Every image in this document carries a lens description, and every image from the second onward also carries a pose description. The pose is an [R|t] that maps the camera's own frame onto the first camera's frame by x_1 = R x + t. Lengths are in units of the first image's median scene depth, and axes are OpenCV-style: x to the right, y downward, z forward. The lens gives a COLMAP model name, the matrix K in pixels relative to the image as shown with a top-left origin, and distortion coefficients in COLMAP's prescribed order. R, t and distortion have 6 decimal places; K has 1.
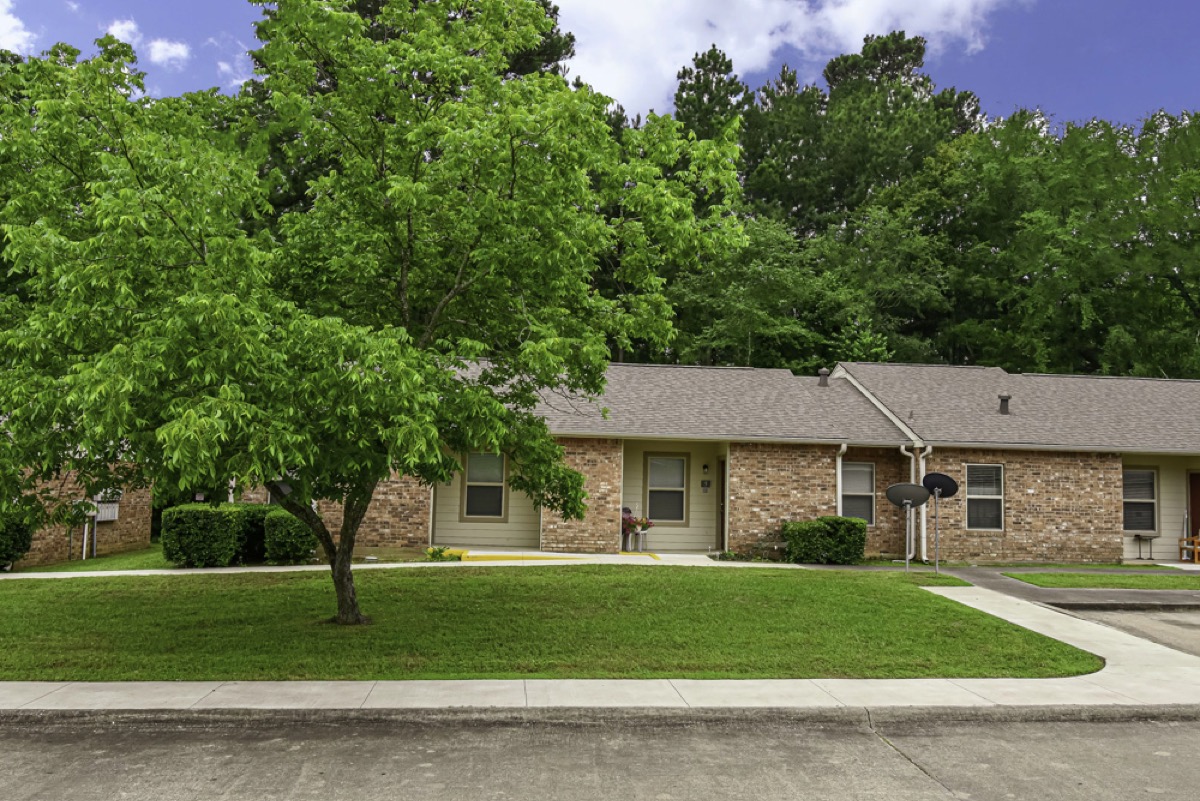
lens RADIAL K [[1019.1, 0, 599.2], [0, 1019.1, 402.3], [0, 0, 1]] dist [-0.010237, 0.006150]
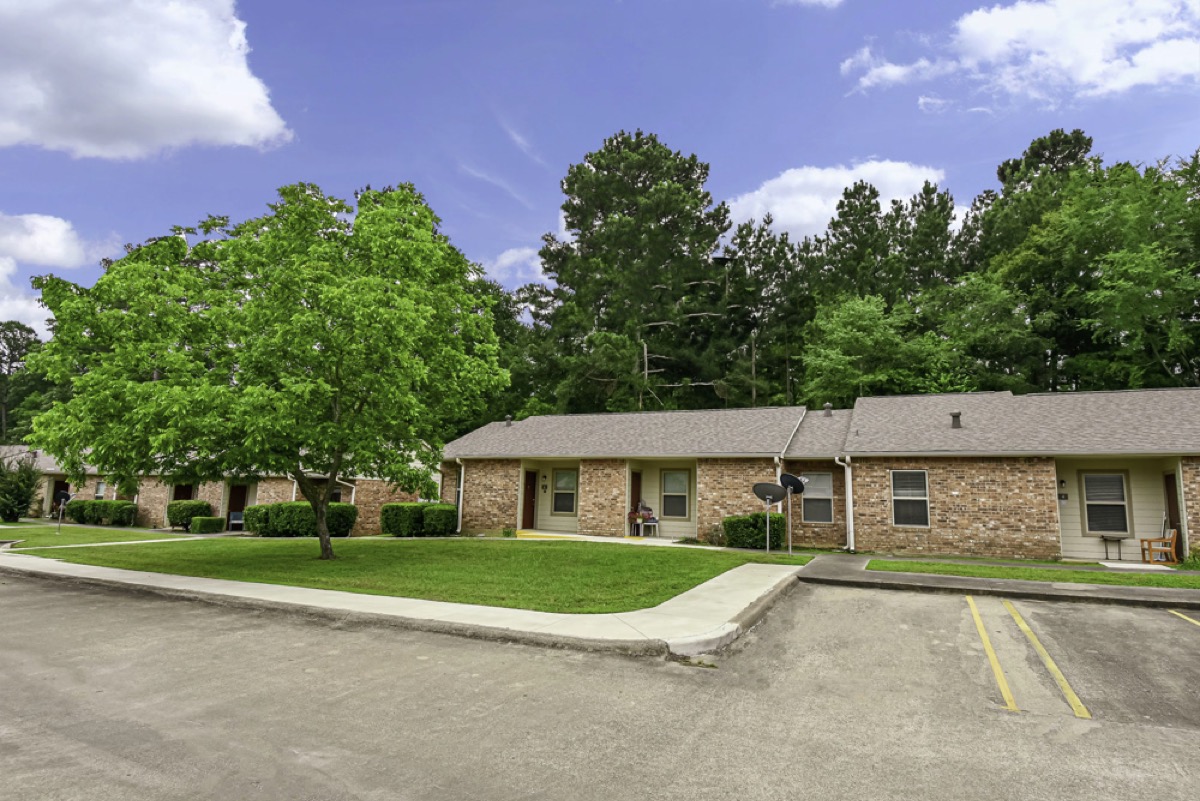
lens RADIAL K [[659.4, 0, 598.4], [0, 659.4, 397.2], [0, 0, 1]] dist [-0.003586, -0.002802]
pose [[0.853733, -0.083480, -0.513976, 0.471942], [0.032868, 0.993736, -0.106809, 0.046319], [0.519673, 0.074293, 0.851129, 0.153462]]
